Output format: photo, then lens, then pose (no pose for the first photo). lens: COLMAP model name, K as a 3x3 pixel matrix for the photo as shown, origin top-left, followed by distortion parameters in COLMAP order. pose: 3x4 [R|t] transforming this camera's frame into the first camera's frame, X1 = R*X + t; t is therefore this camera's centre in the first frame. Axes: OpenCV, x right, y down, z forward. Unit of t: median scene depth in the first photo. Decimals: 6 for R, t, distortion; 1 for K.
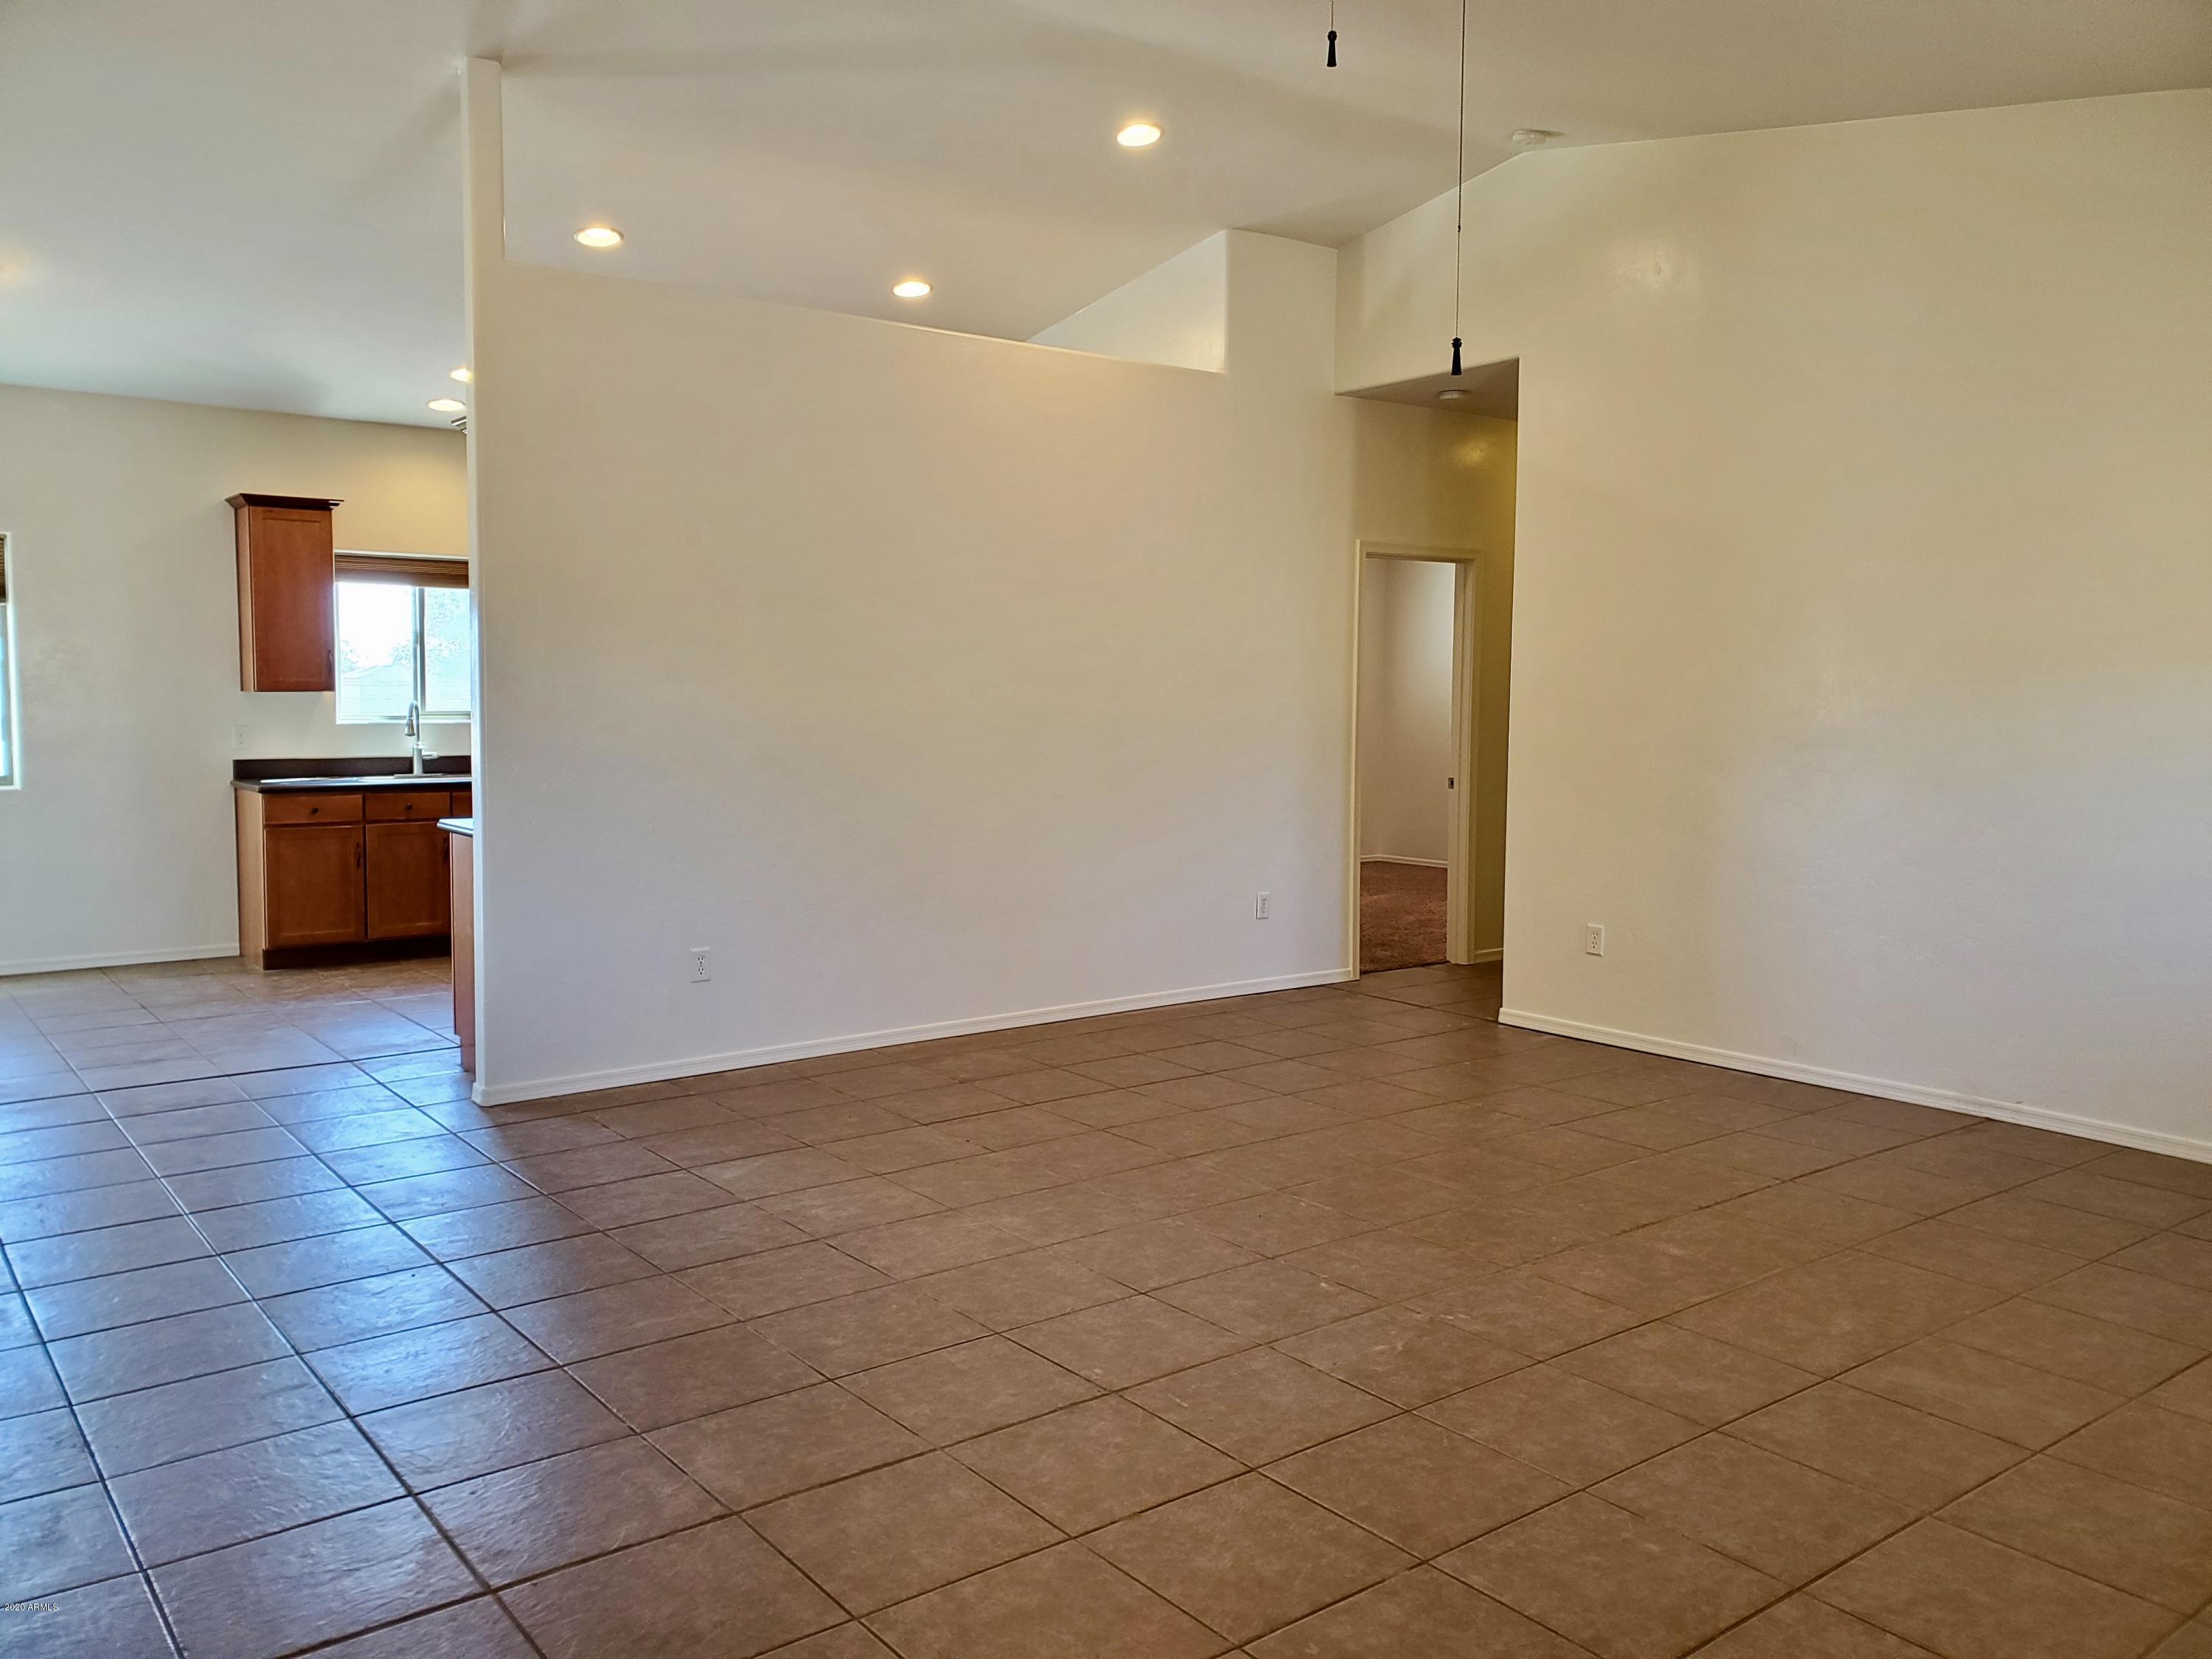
lens RADIAL K [[1713.6, 0, 1096.3], [0, 1713.6, 822.2], [0, 0, 1]] dist [0.086028, -0.026749]
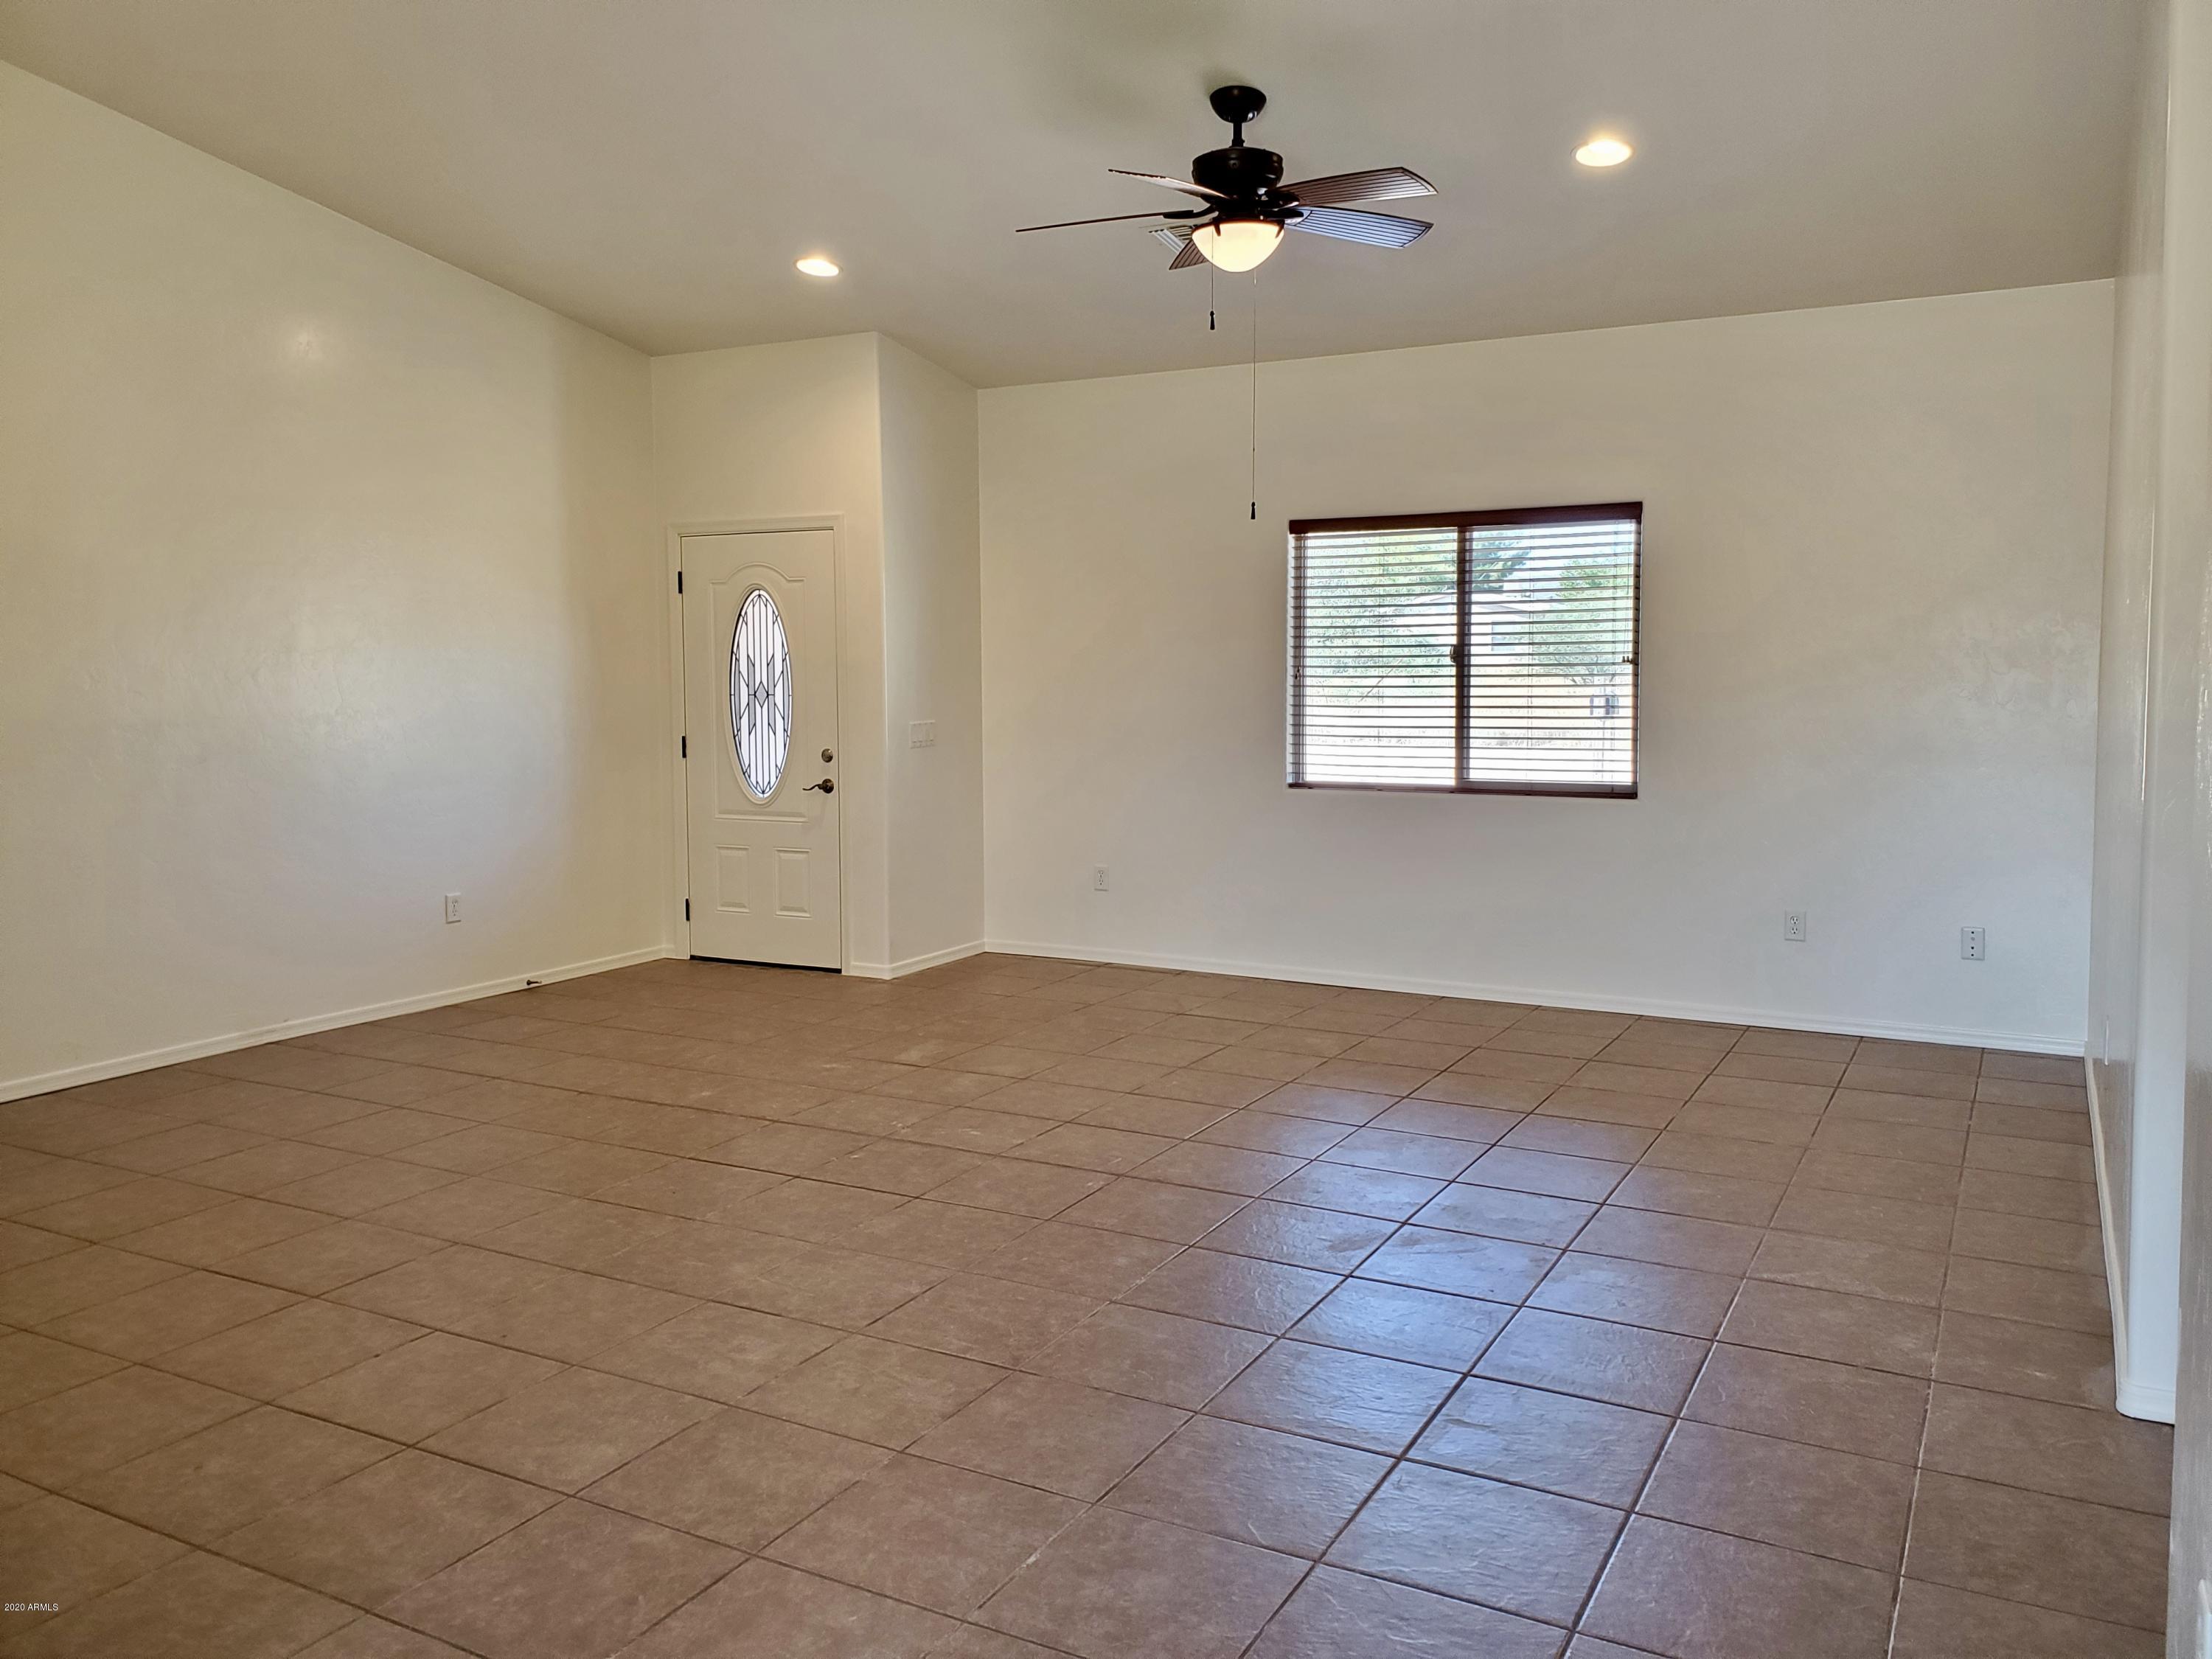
lens RADIAL K [[1713.6, 0, 1107.8], [0, 1713.6, 828.7], [0, 0, 1]] dist [0.086028, -0.026749]
pose [[-0.408244, -0.088481, 0.908575, -0.883628], [0.078576, 0.988192, 0.131541, -0.092106], [-0.909485, 0.125093, -0.396471, 1.109772]]
